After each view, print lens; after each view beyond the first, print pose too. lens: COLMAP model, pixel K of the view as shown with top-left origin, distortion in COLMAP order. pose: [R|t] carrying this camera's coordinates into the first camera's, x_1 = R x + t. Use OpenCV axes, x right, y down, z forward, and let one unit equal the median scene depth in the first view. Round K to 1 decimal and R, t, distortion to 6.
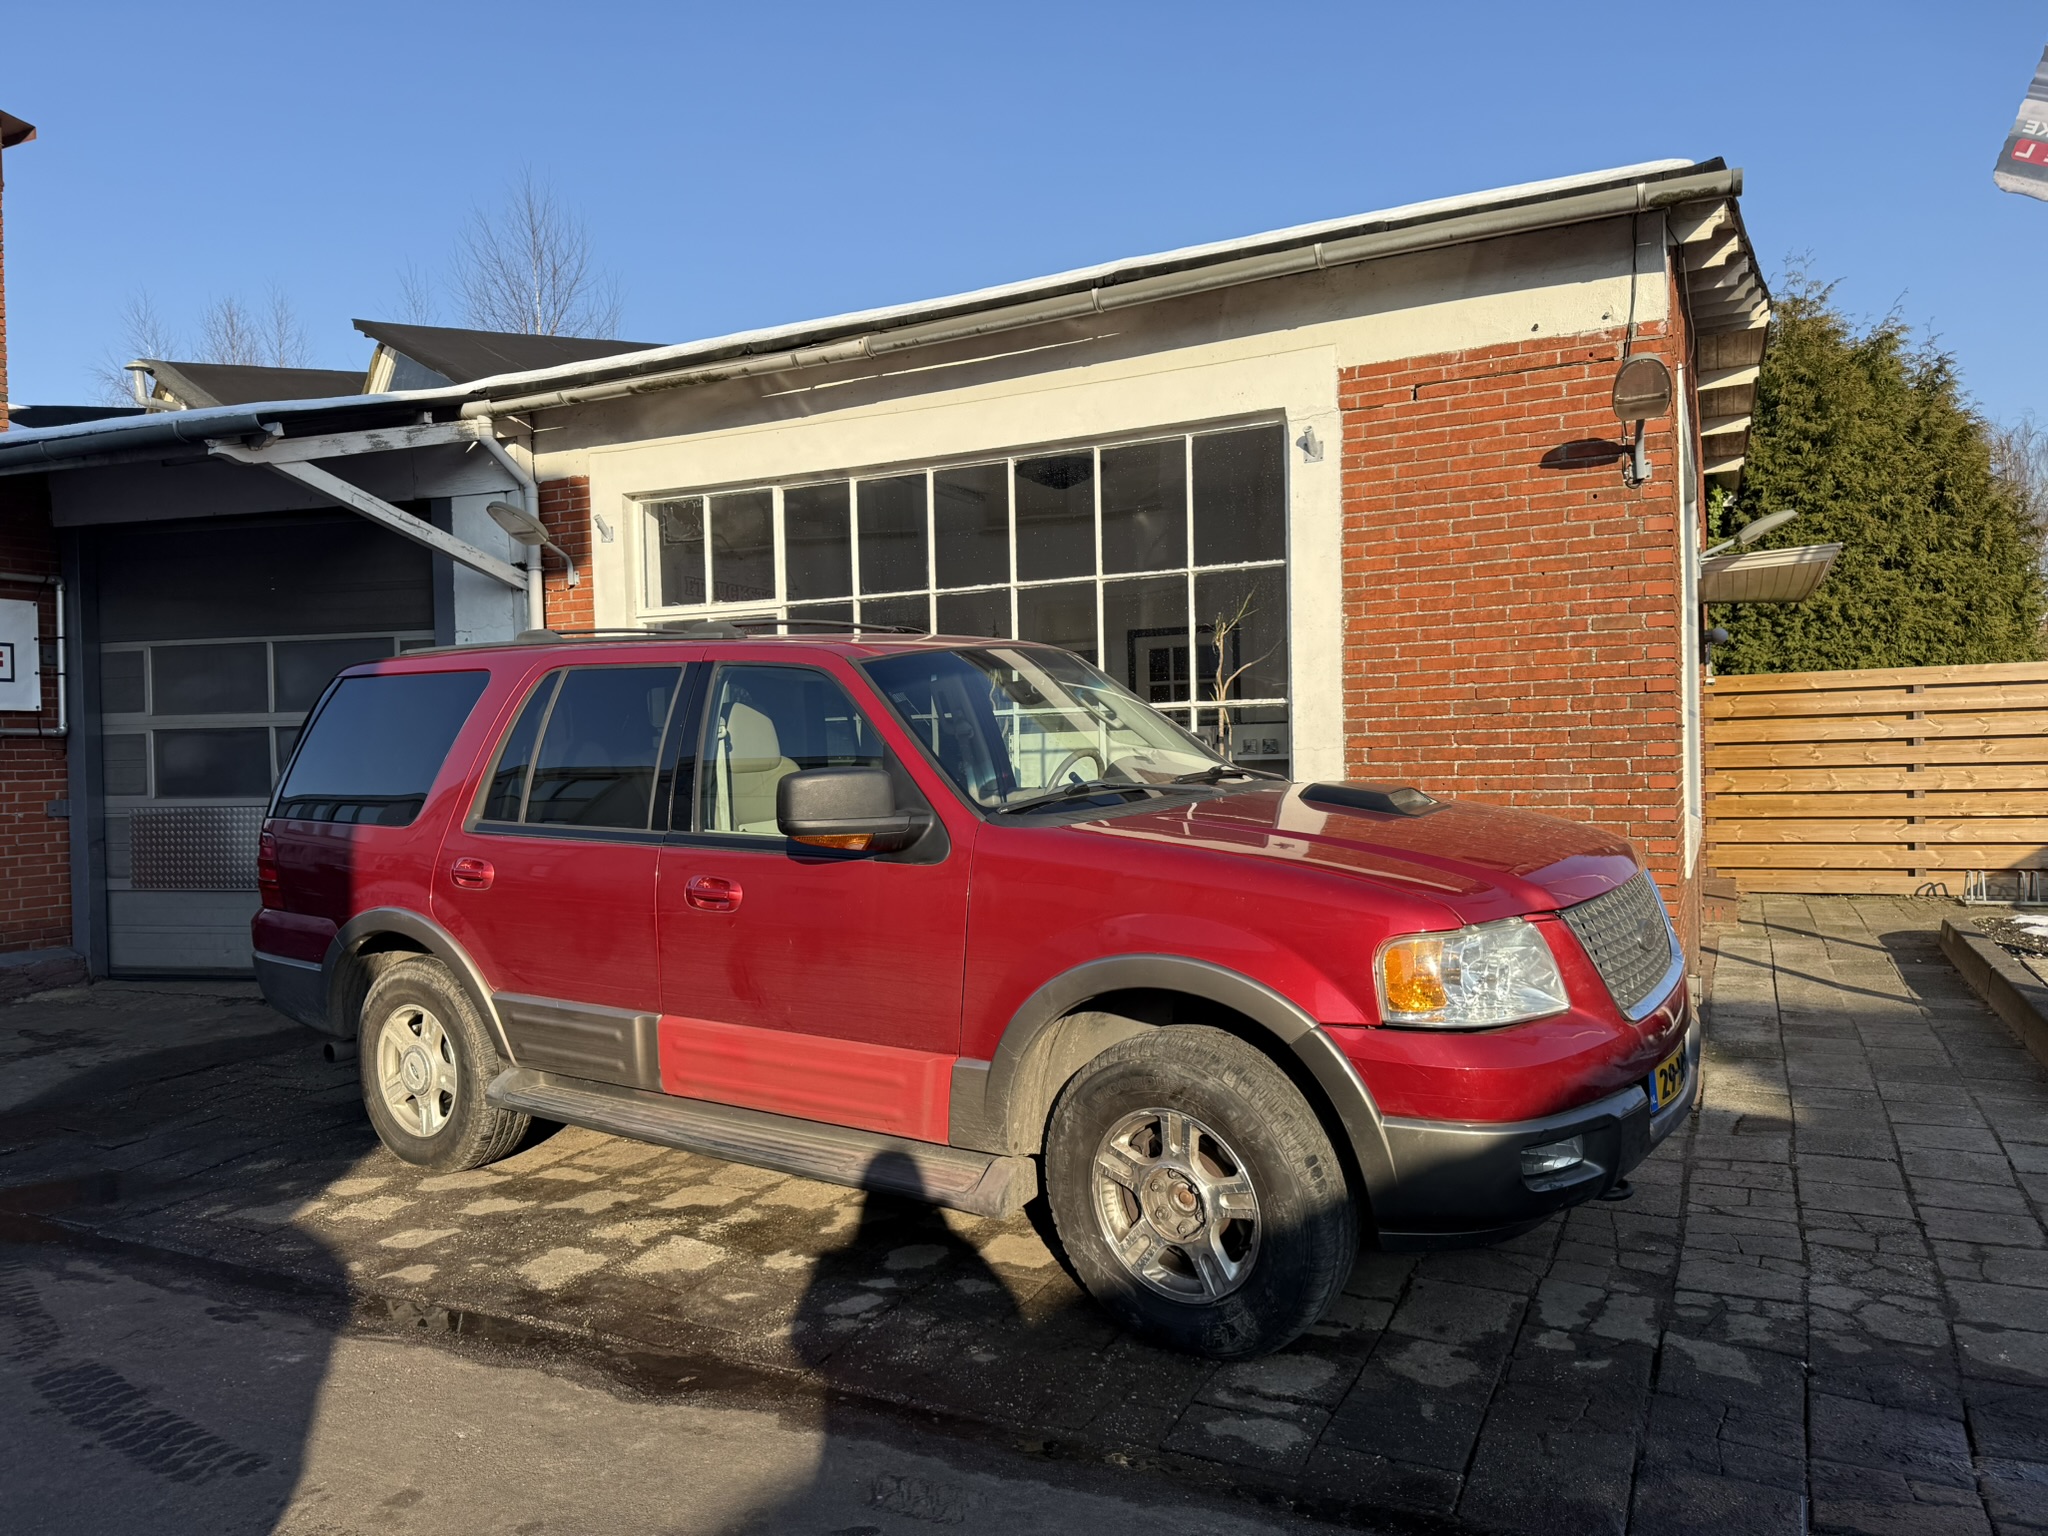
lens RADIAL K [[1459.9, 0, 1005.6], [0, 1459.9, 763.0], [0, 0, 1]] dist [0.071487, -0.098931]
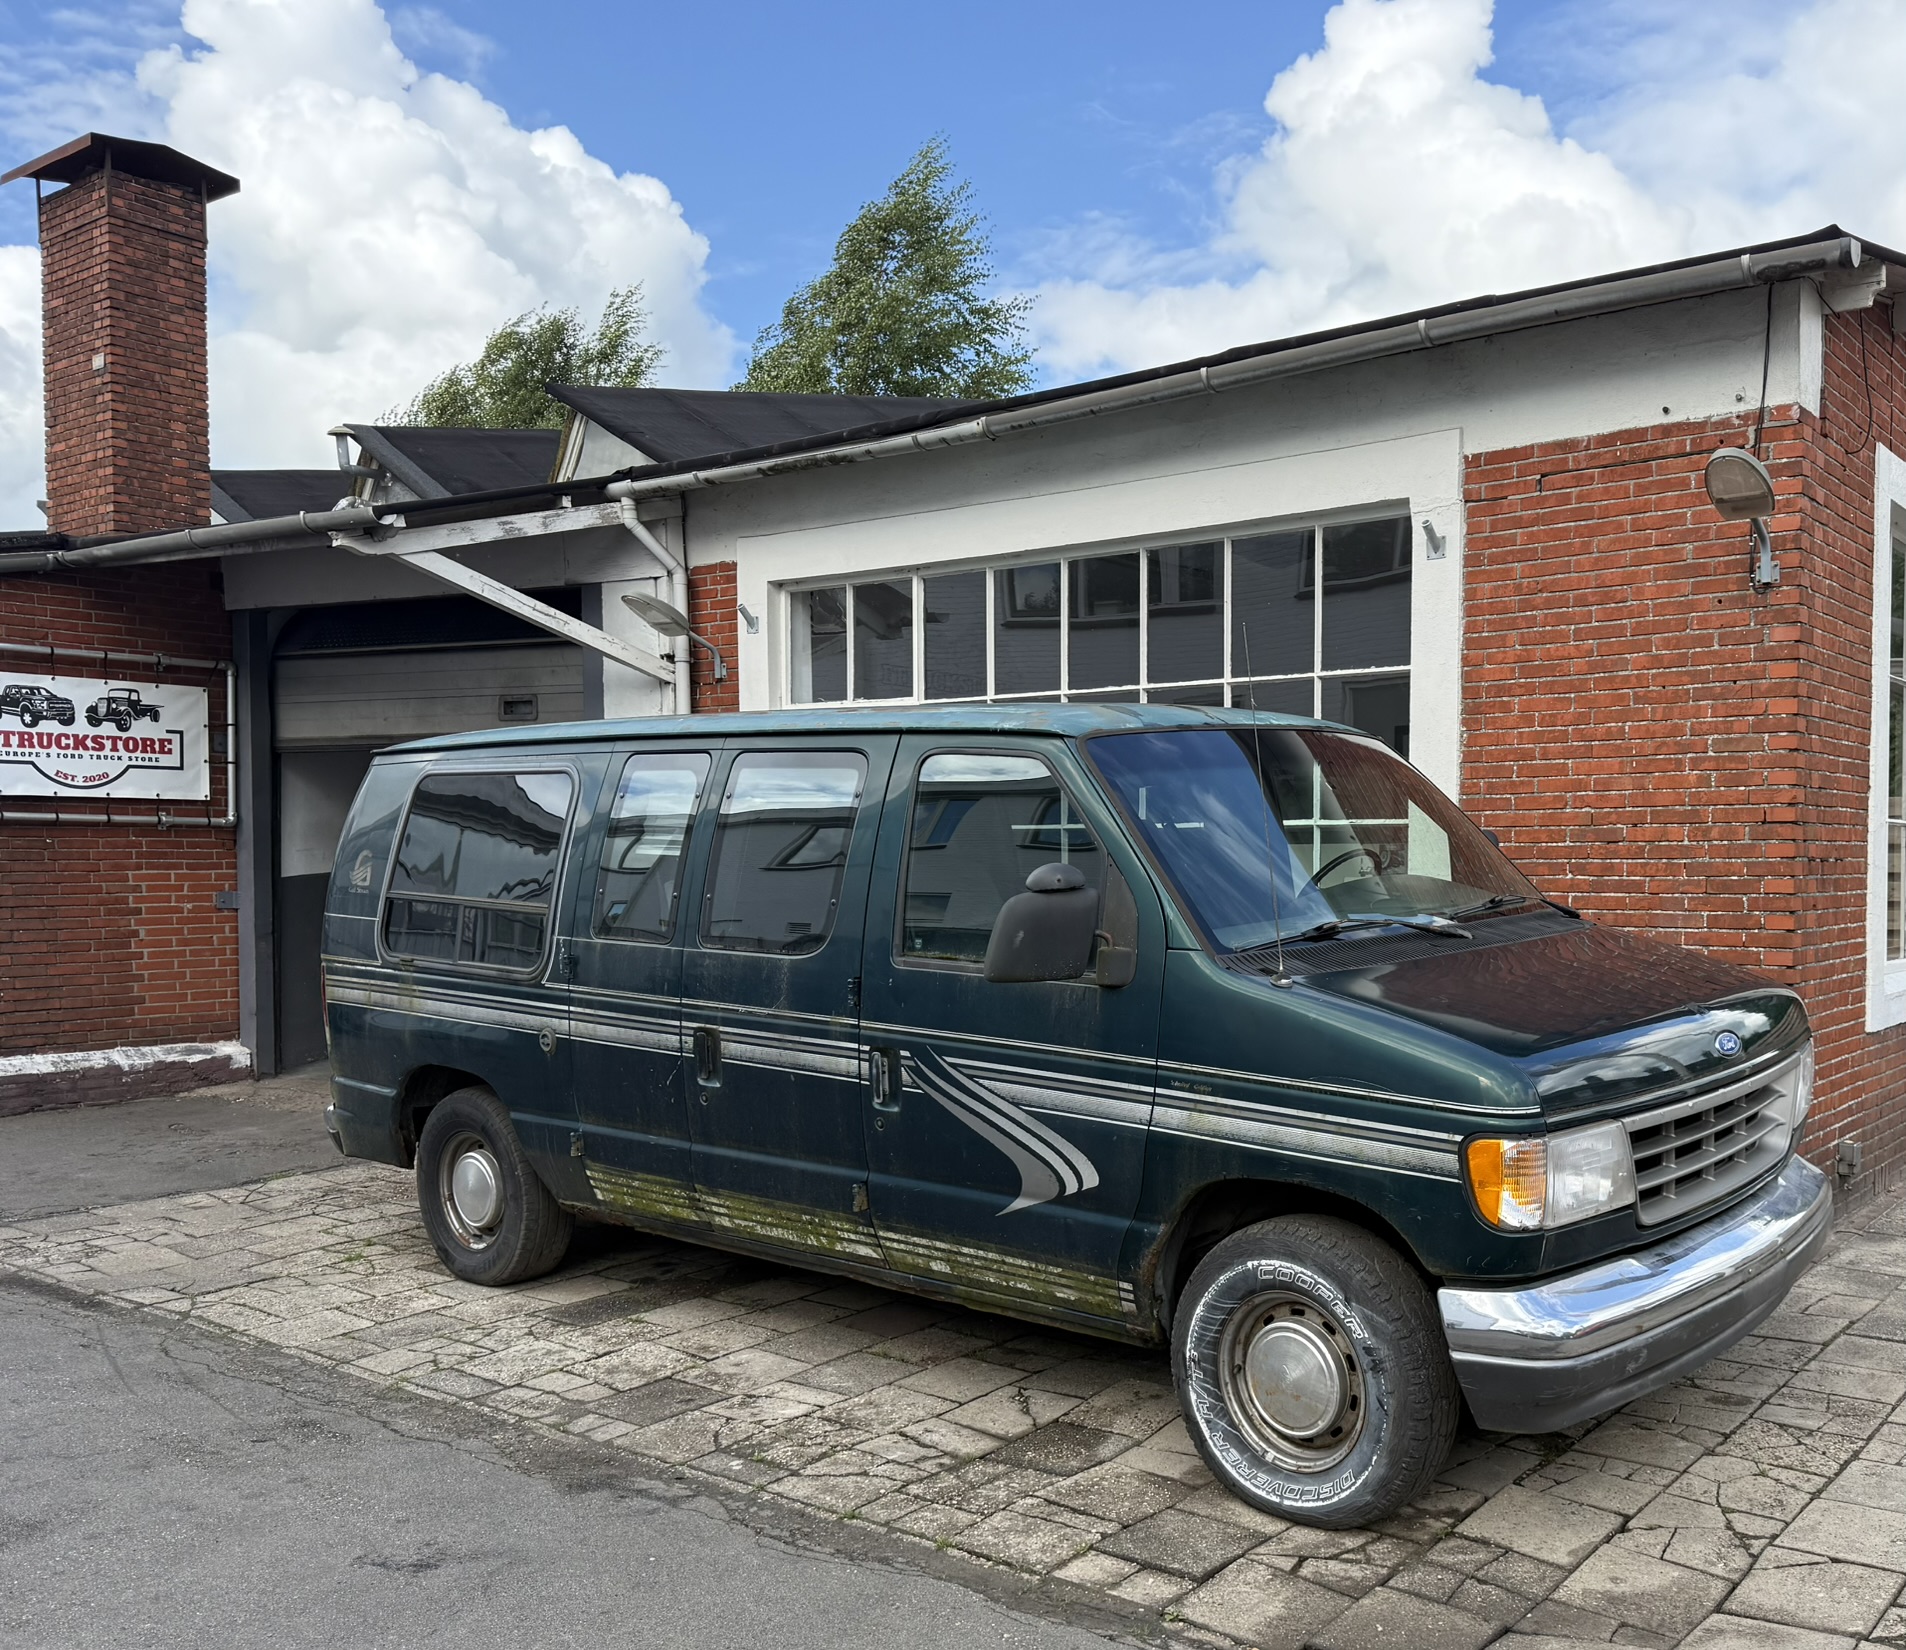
lens RADIAL K [[1766.1, 0, 1219.5], [0, 1766.1, 913.2], [0, 0, 1]] dist [0.099601, -0.162720]
pose [[0.989924, 0.028313, -0.138741, 0.231974], [-0.024628, 0.999299, 0.028202, -0.013791], [0.139443, -0.024501, 0.989927, -0.108202]]
